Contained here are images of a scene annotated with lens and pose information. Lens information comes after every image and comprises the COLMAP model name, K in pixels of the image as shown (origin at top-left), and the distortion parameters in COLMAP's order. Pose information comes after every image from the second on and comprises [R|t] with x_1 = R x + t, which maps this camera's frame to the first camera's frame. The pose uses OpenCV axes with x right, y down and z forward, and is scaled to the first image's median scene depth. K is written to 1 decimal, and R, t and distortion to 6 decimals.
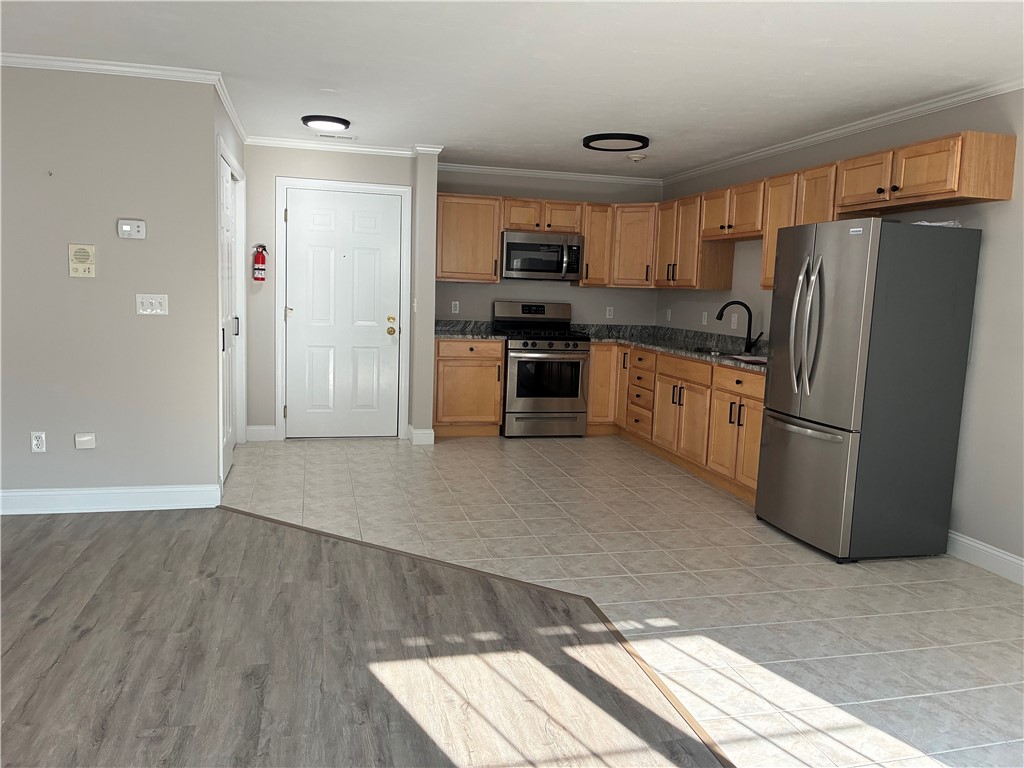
lens RADIAL K [[773.9, 0, 515.3], [0, 773.9, 386.1], [0, 0, 1]] dist [0.038081, -0.054624]
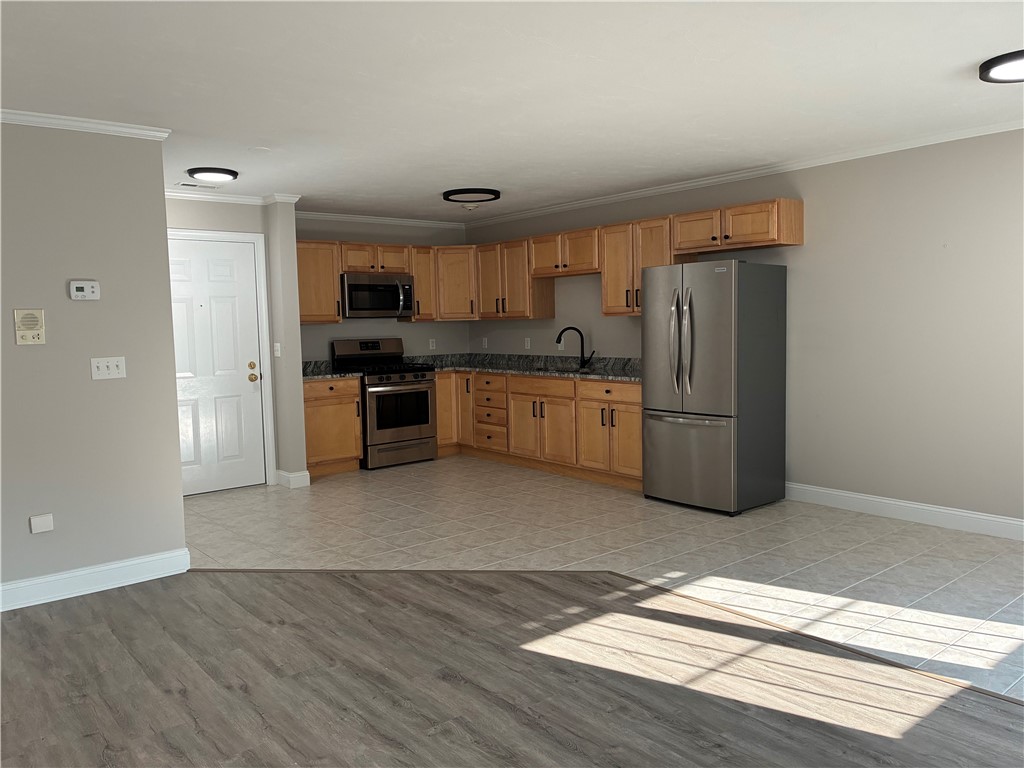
lens RADIAL K [[773.9, 0, 515.3], [0, 773.9, 385.6], [0, 0, 1]] dist [0.038081, -0.054624]
pose [[0.903271, -0.093940, 0.418660, -0.329098], [0.109663, 0.993876, -0.013593, -0.012959], [-0.414819, 0.058190, 0.908041, -0.049917]]
